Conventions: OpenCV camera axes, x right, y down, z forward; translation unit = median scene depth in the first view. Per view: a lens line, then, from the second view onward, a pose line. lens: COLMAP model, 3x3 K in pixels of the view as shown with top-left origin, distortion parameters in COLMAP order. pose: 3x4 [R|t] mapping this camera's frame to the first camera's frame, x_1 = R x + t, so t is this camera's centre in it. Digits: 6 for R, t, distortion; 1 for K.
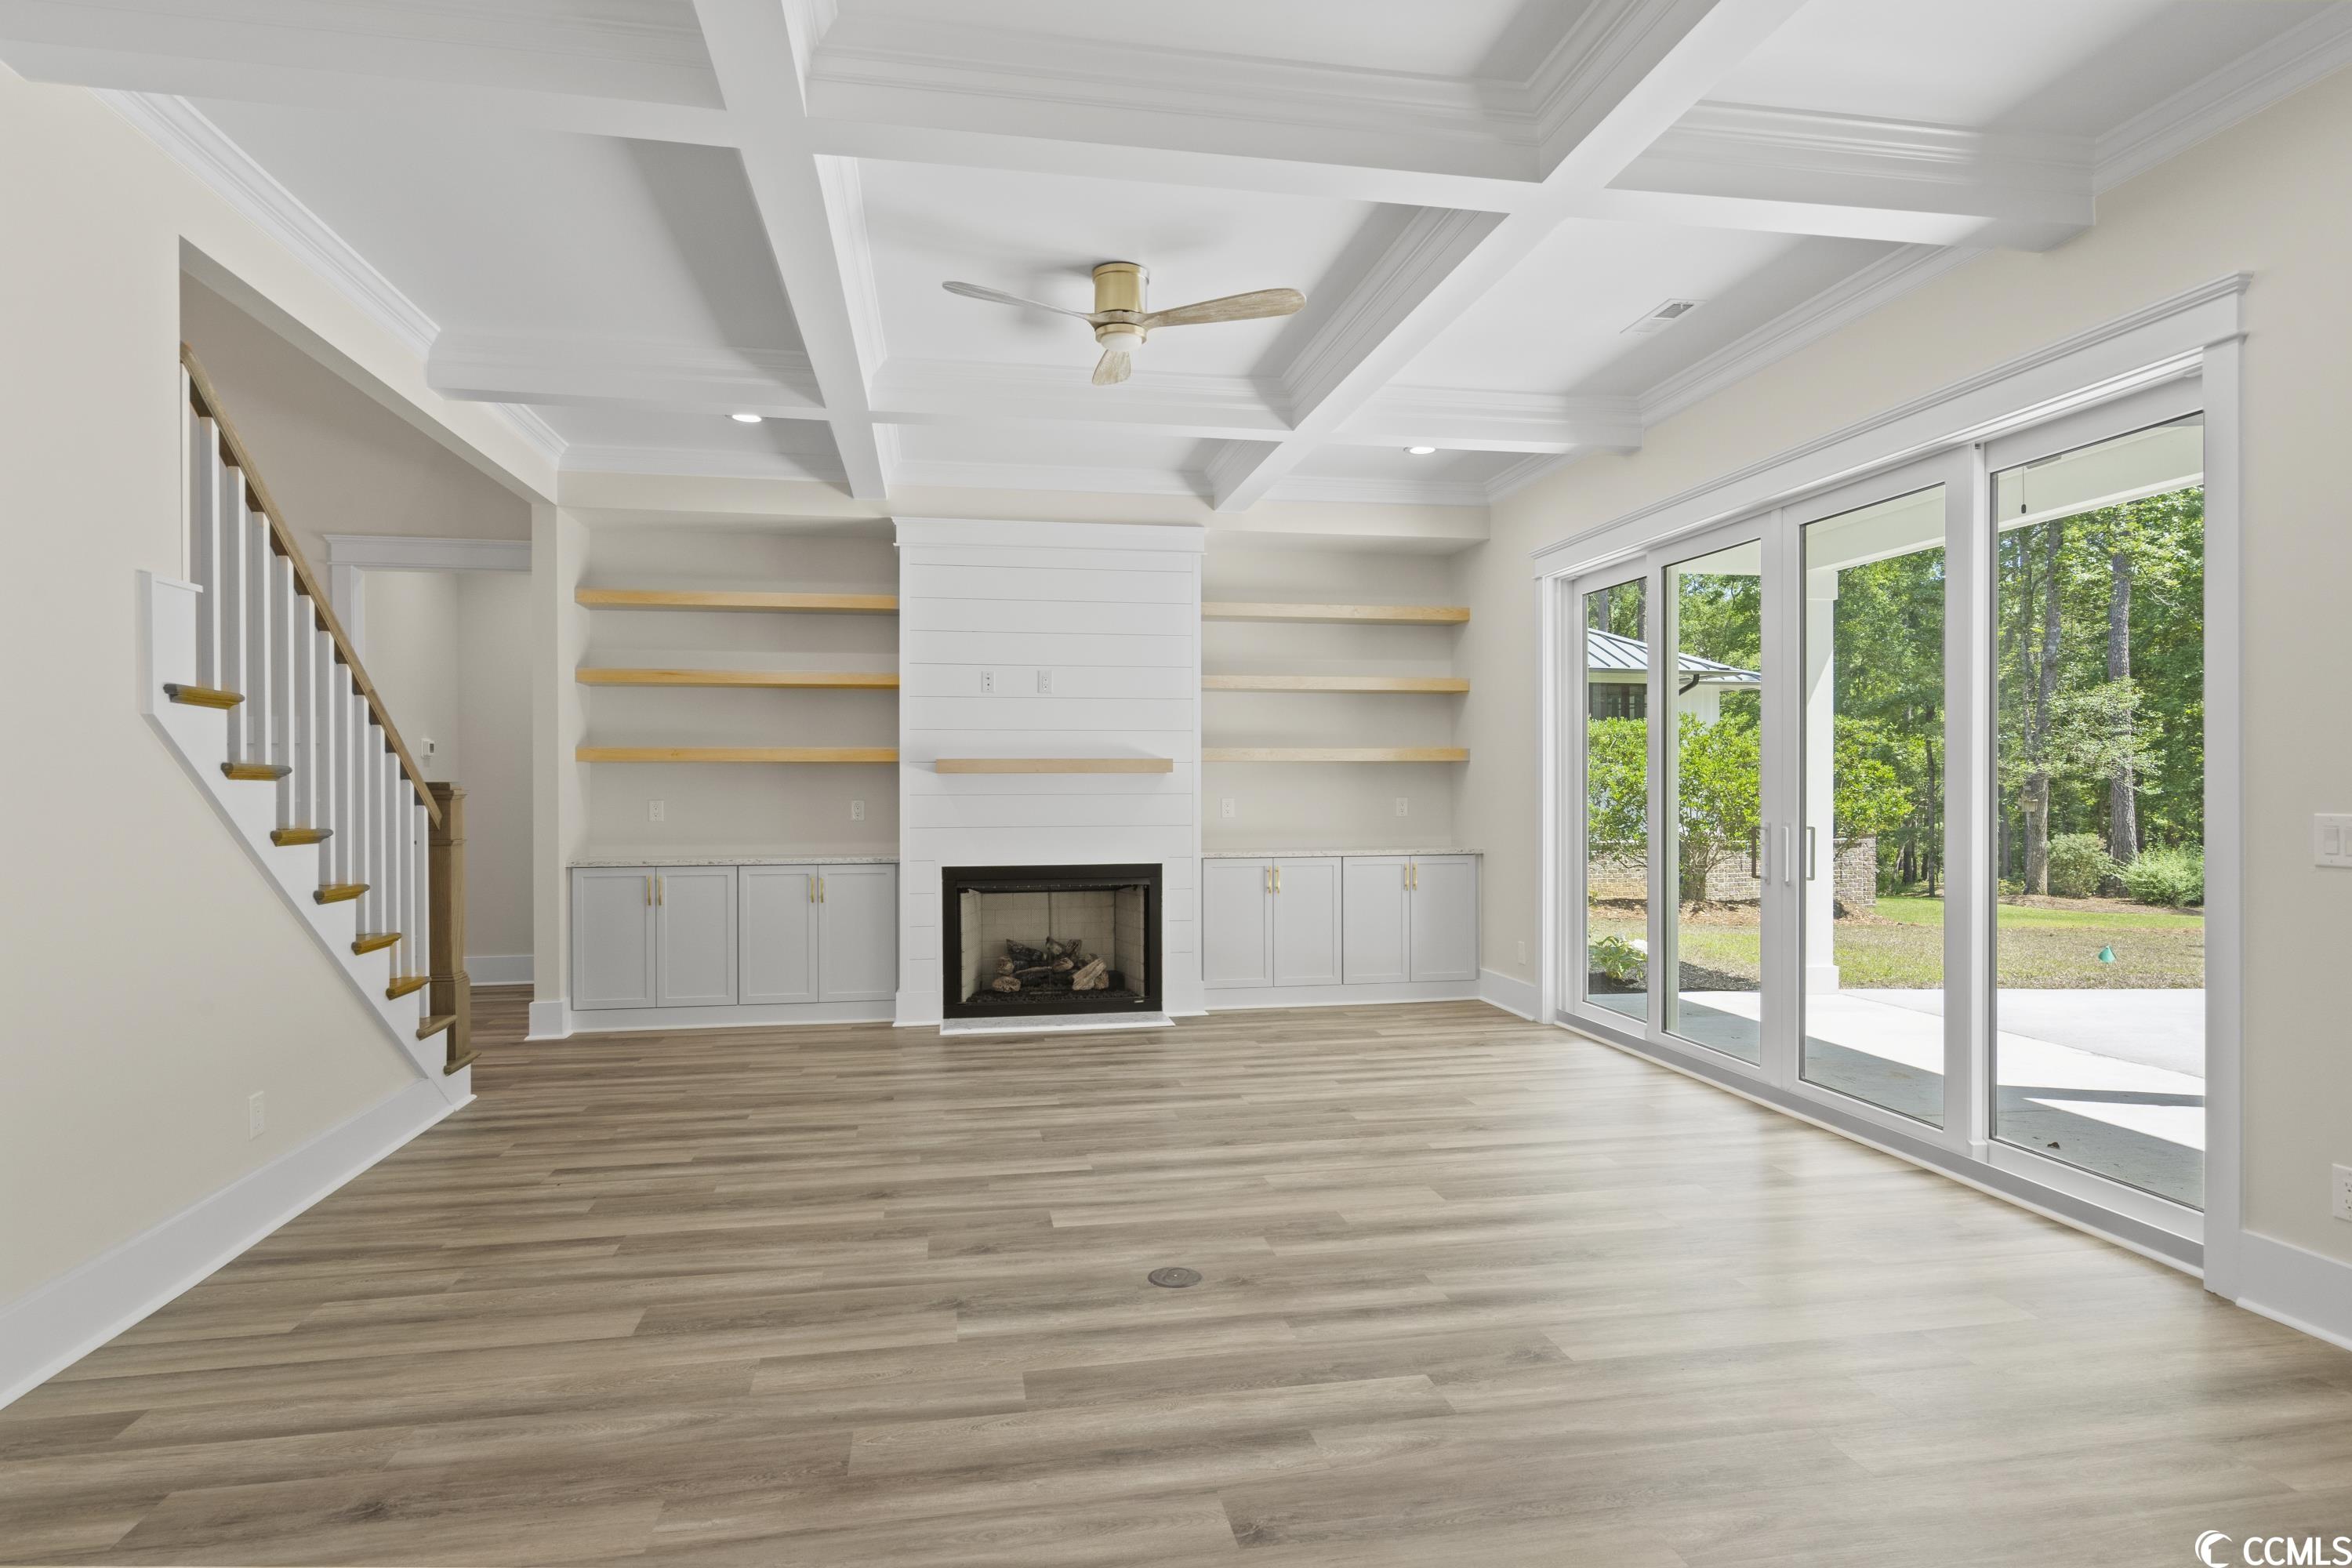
lens RADIAL K [[1250.2, 0, 1176.0], [0, 1250.2, 784.0], [0, 0, 1]] dist [-0.000304, 0.000164]
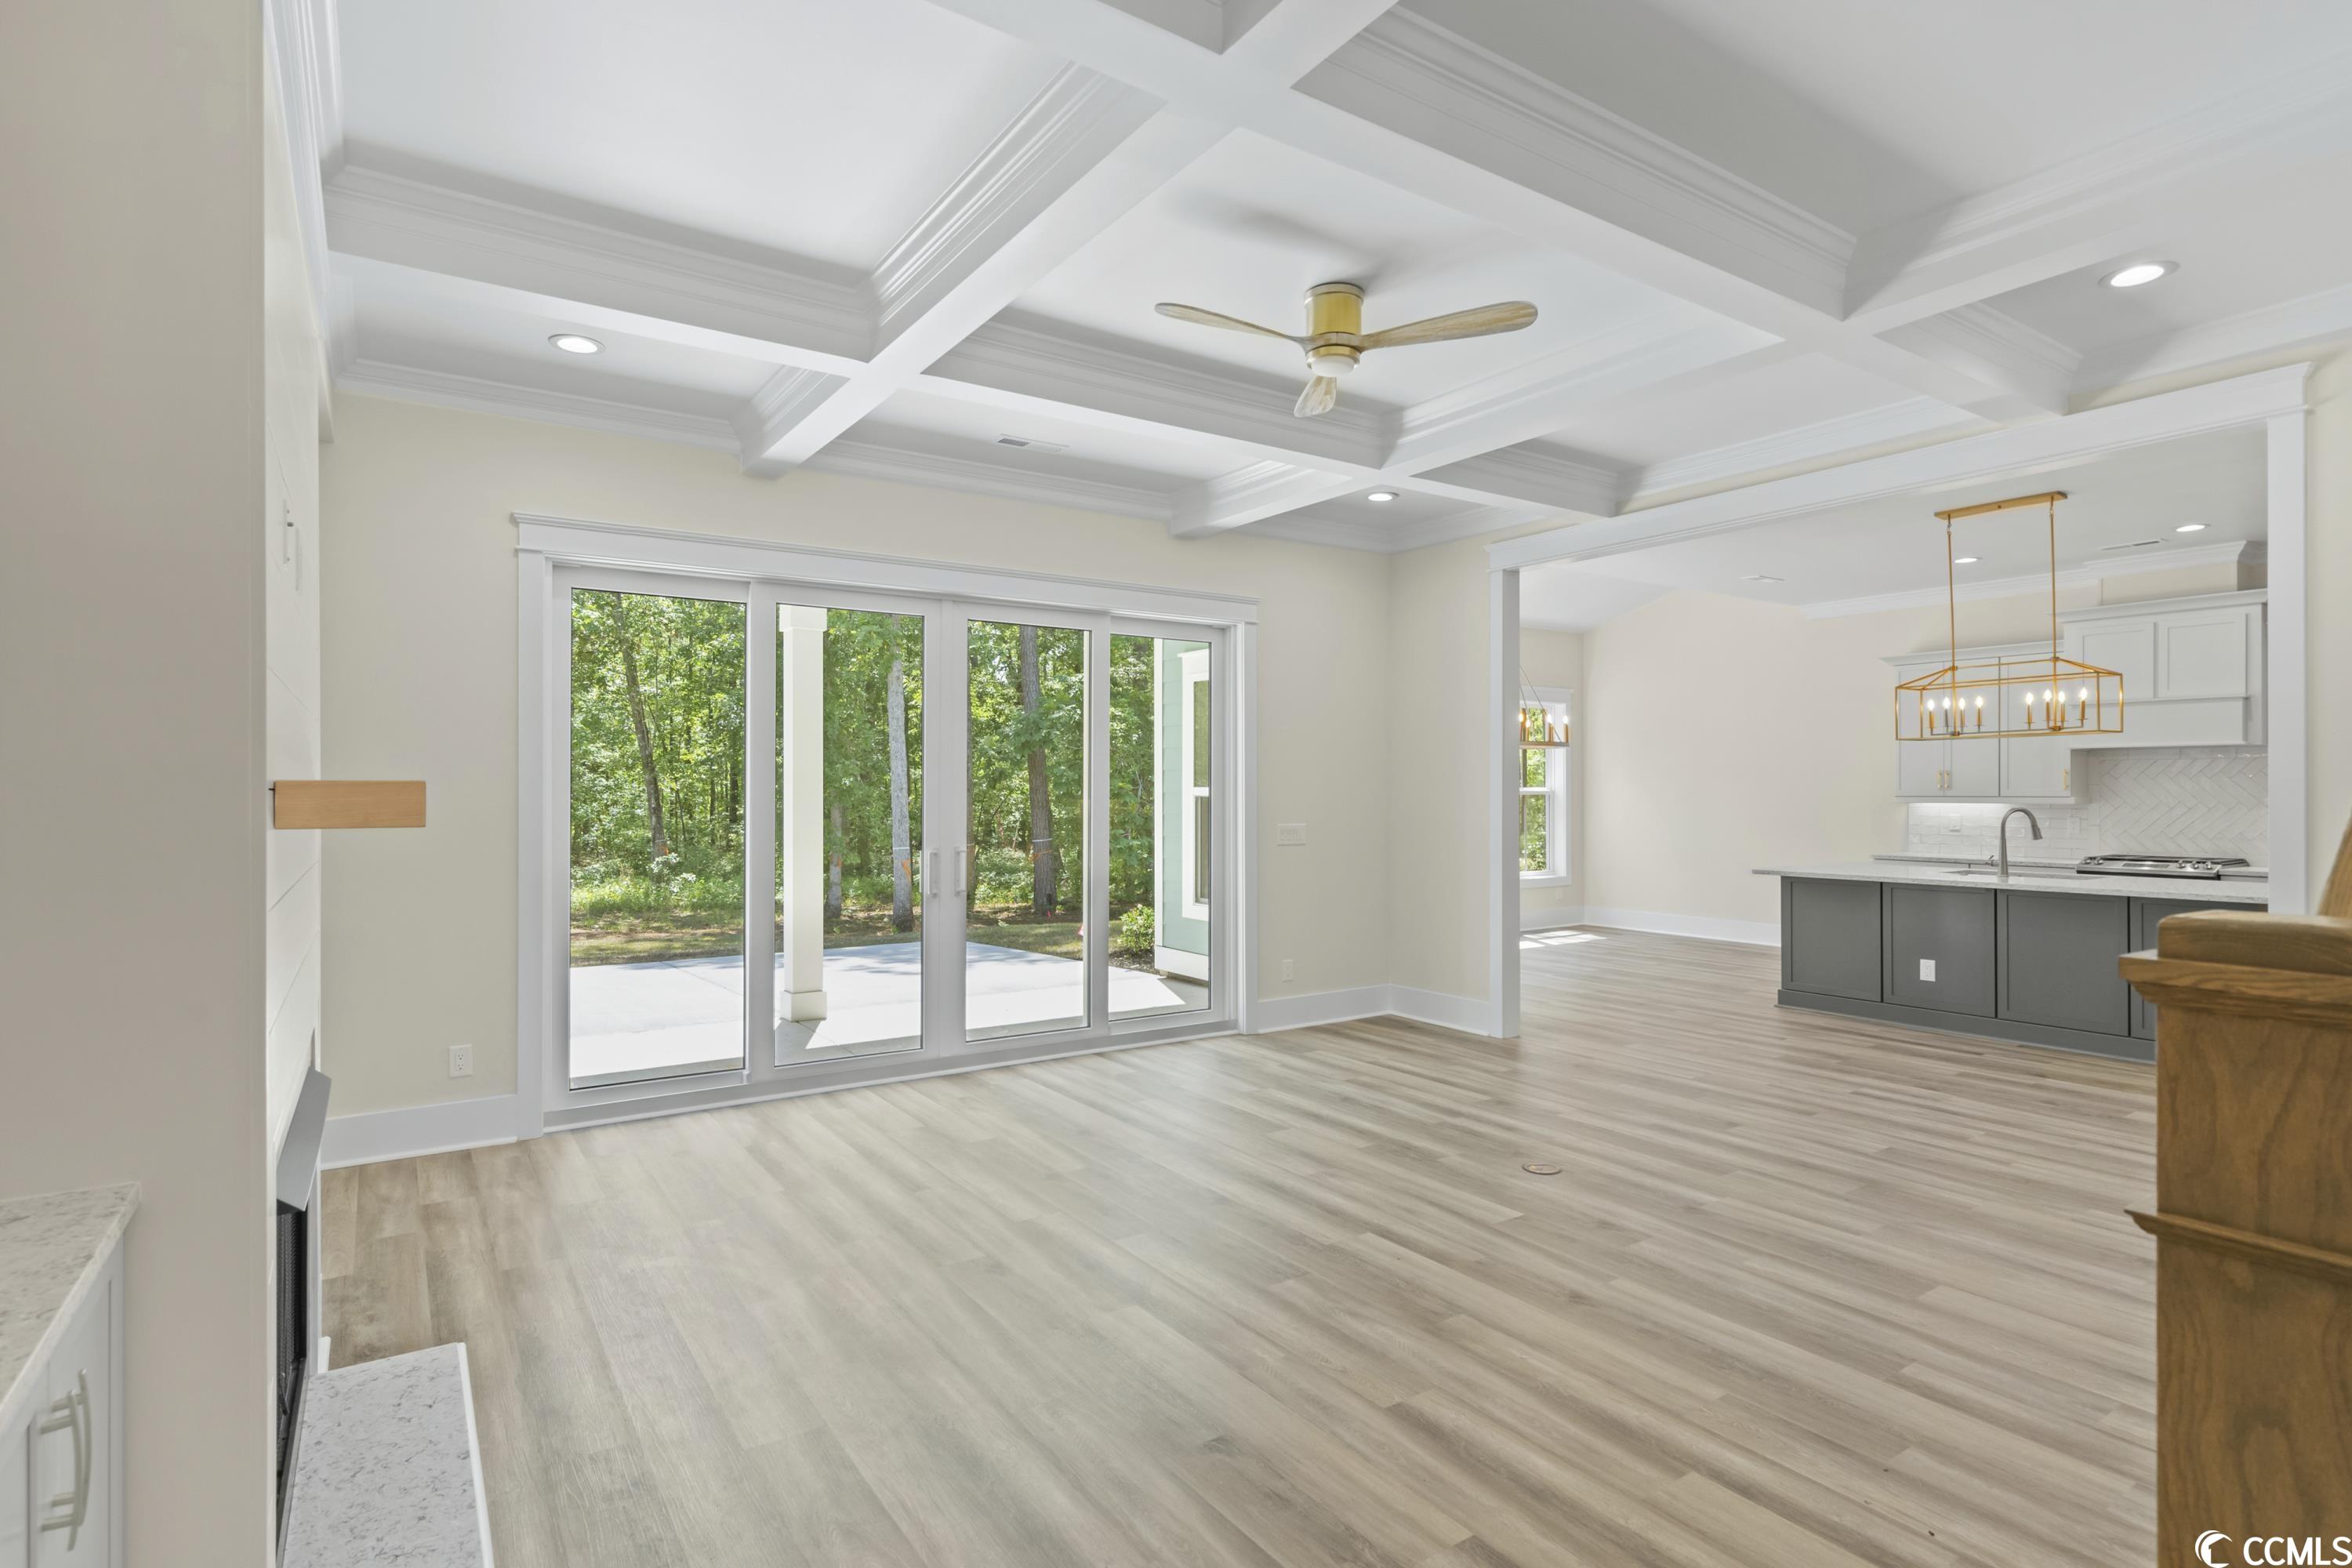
lens RADIAL K [[1178.7, 0, 1176.0], [0, 1178.7, 784.0], [0, 0, 1]] dist [0.002654, 0.000988]
pose [[-0.398589, 0.008366, 0.917091, -1.003604], [-0.000709, 0.999955, -0.009430, -0.030014], [-0.917129, -0.004409, -0.398566, 1.796784]]
